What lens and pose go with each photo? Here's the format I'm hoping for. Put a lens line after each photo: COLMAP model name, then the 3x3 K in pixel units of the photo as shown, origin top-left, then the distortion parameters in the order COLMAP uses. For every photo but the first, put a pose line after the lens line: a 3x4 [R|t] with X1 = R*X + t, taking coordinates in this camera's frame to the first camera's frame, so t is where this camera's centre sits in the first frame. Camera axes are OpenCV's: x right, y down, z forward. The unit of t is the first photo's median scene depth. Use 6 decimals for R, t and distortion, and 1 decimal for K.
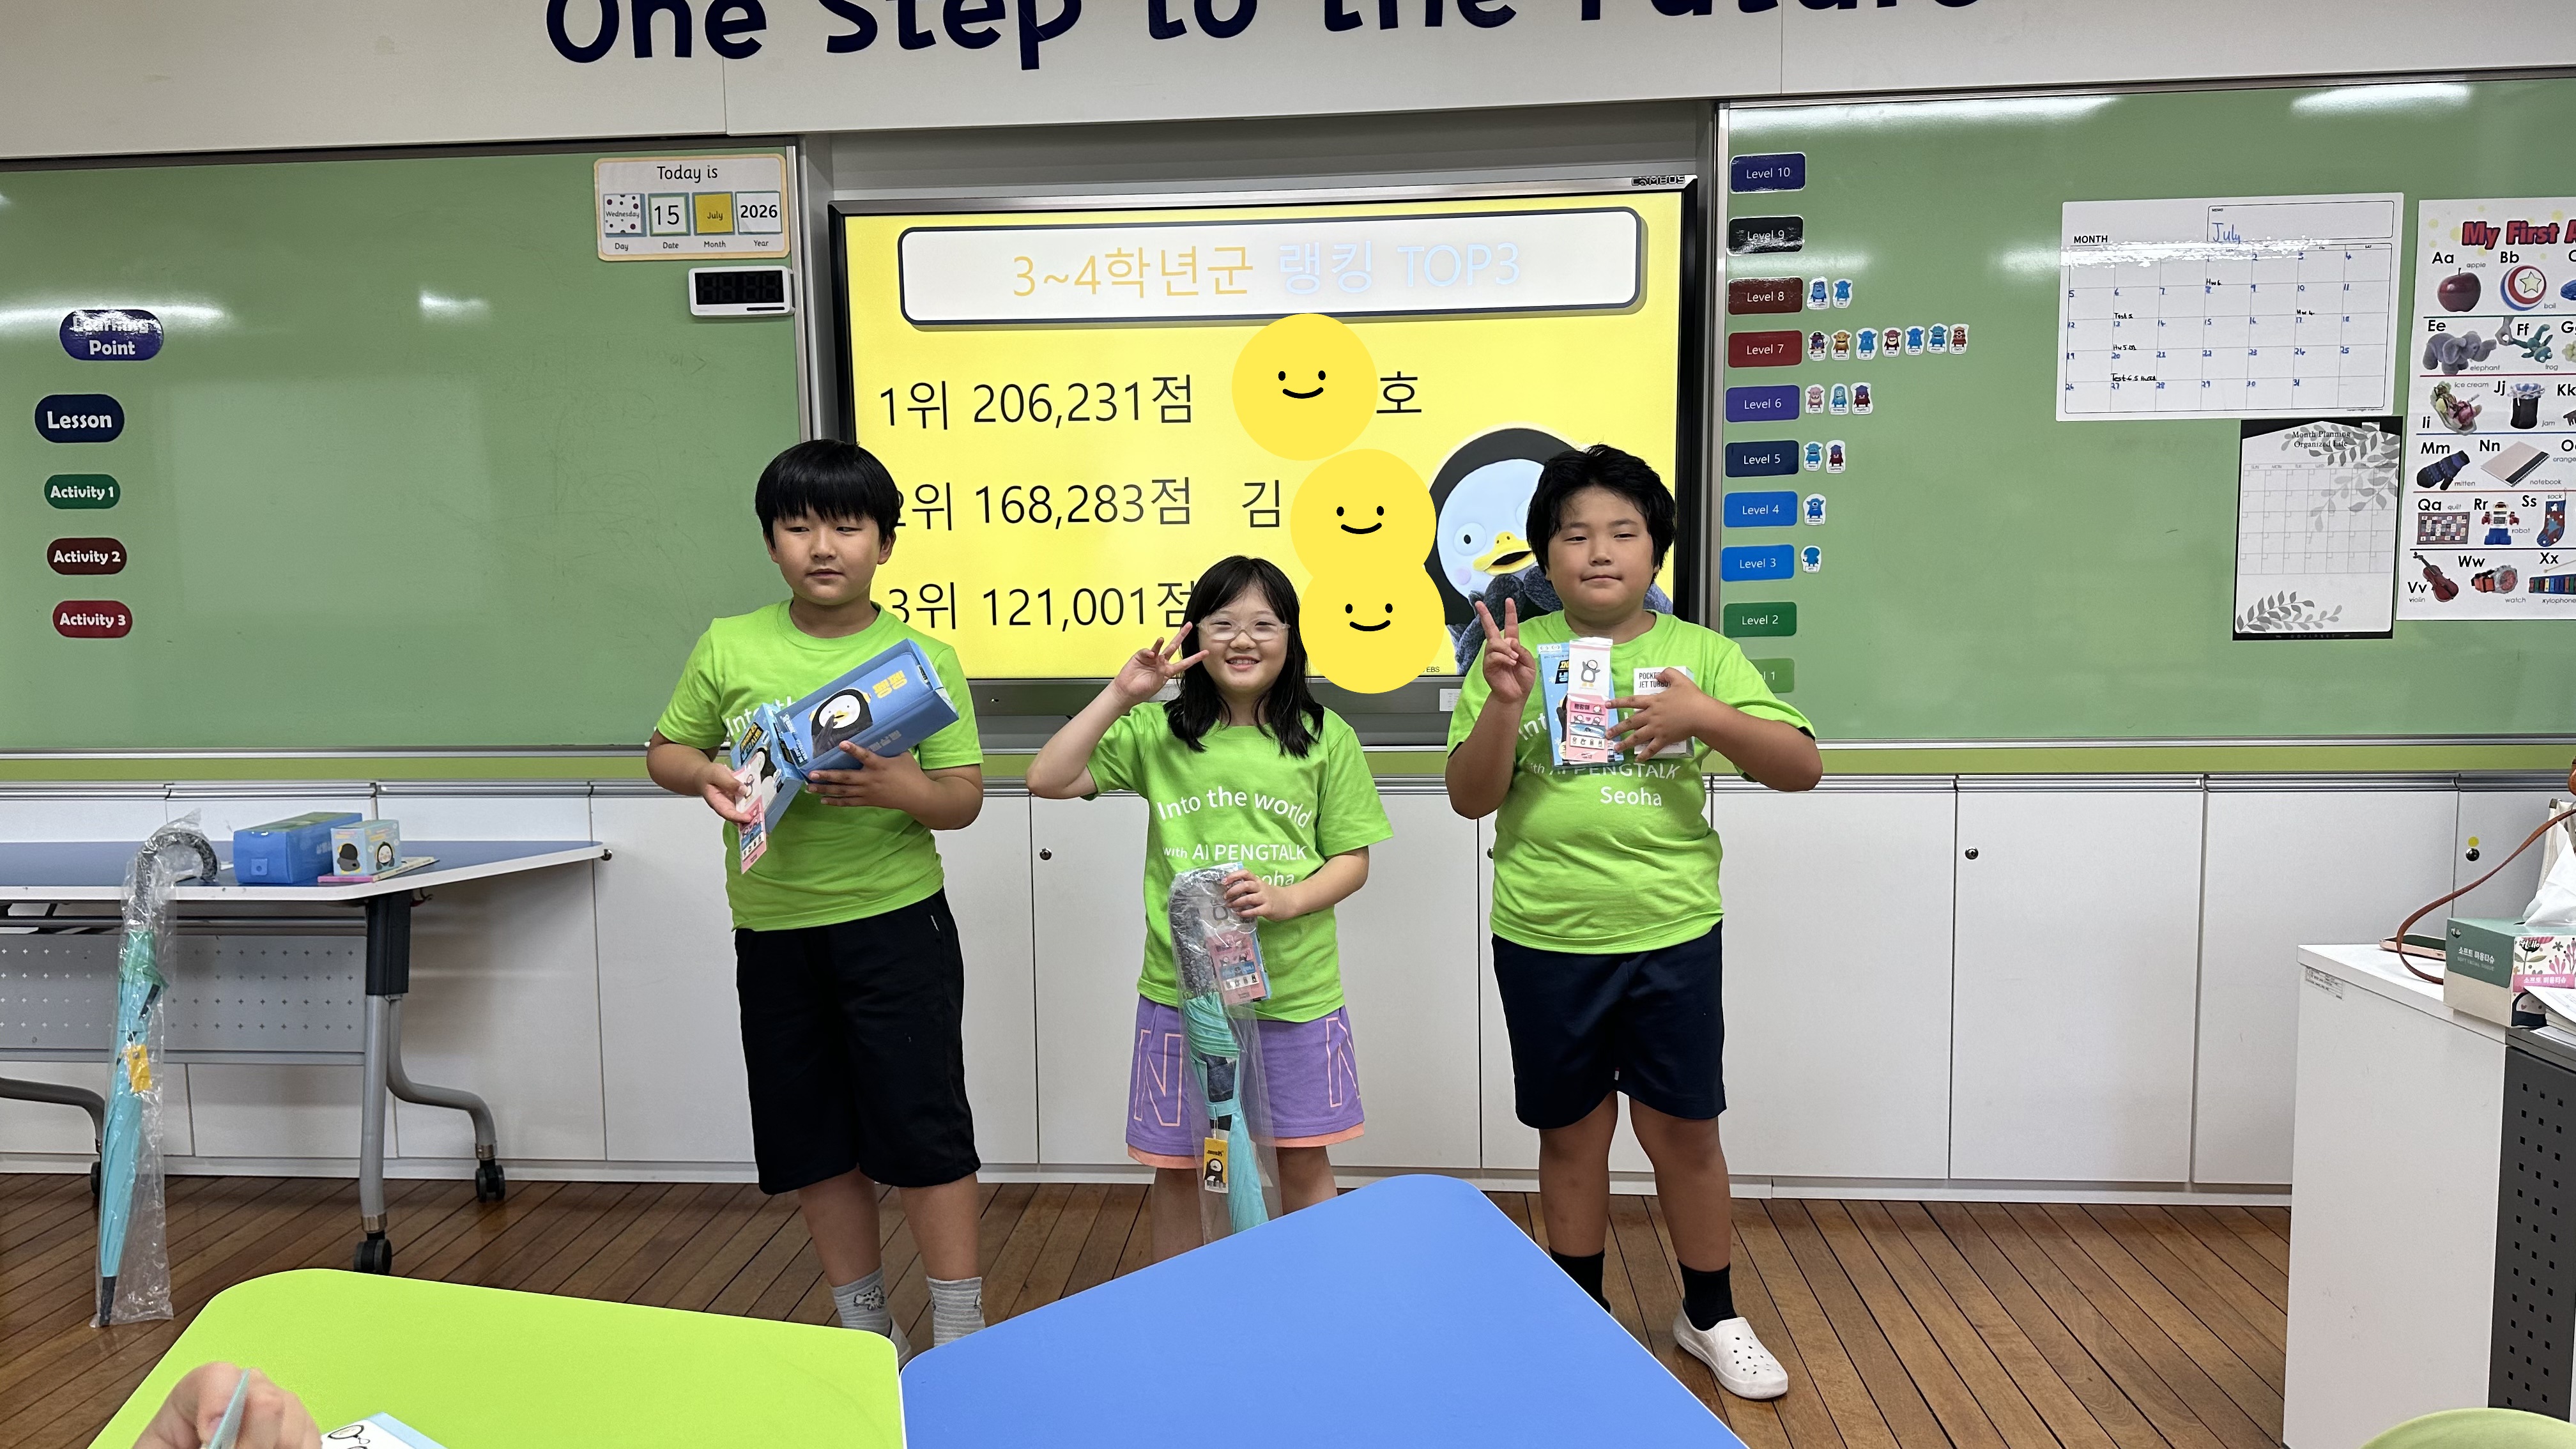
lens RADIAL K [[1698.5, 0, 1279.3], [0, 1698.5, 742.9], [0, 0, 1]] dist [0.083412, -0.087712]
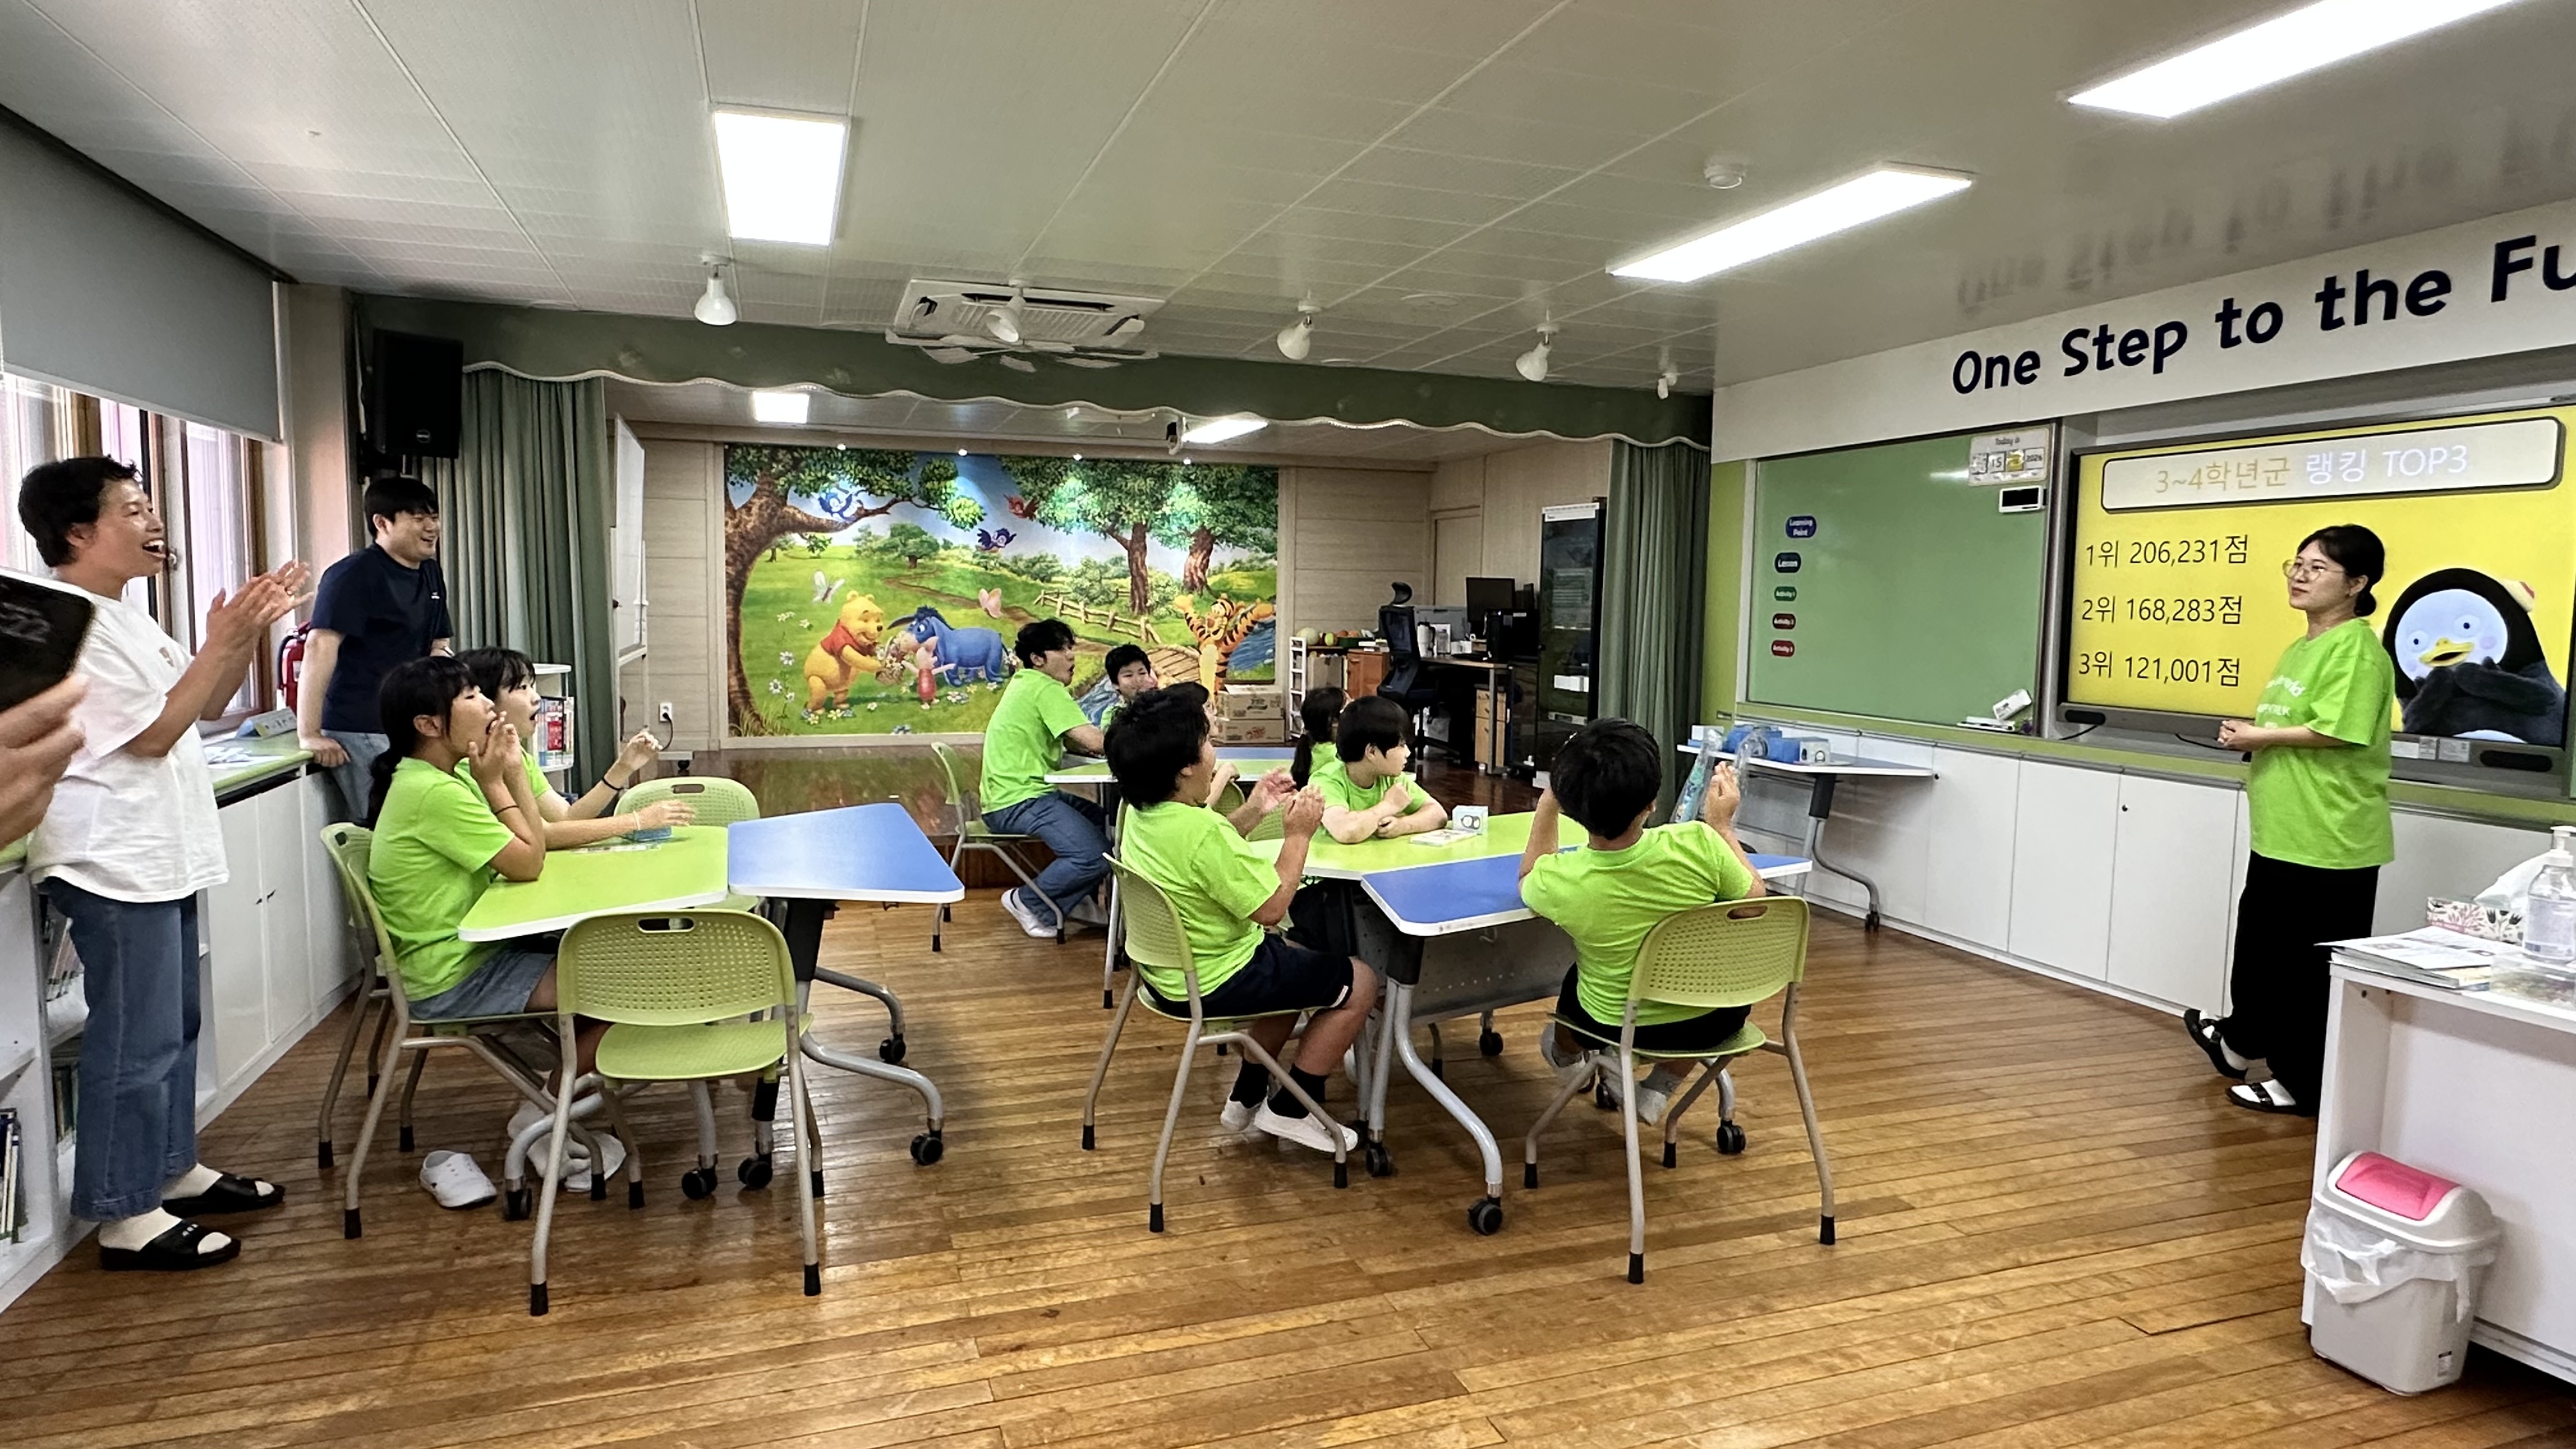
lens RADIAL K [[1463.8, 0, 1288.0], [0, 1463.8, 724.5], [0, 0, 1]] dist [-0.000111, -0.000247]
pose [[0.394237, 0.100438, -0.913504, 0.963508], [-0.111049, 0.991933, 0.061136, -0.018119], [0.912275, 0.077341, 0.402210, -0.437613]]
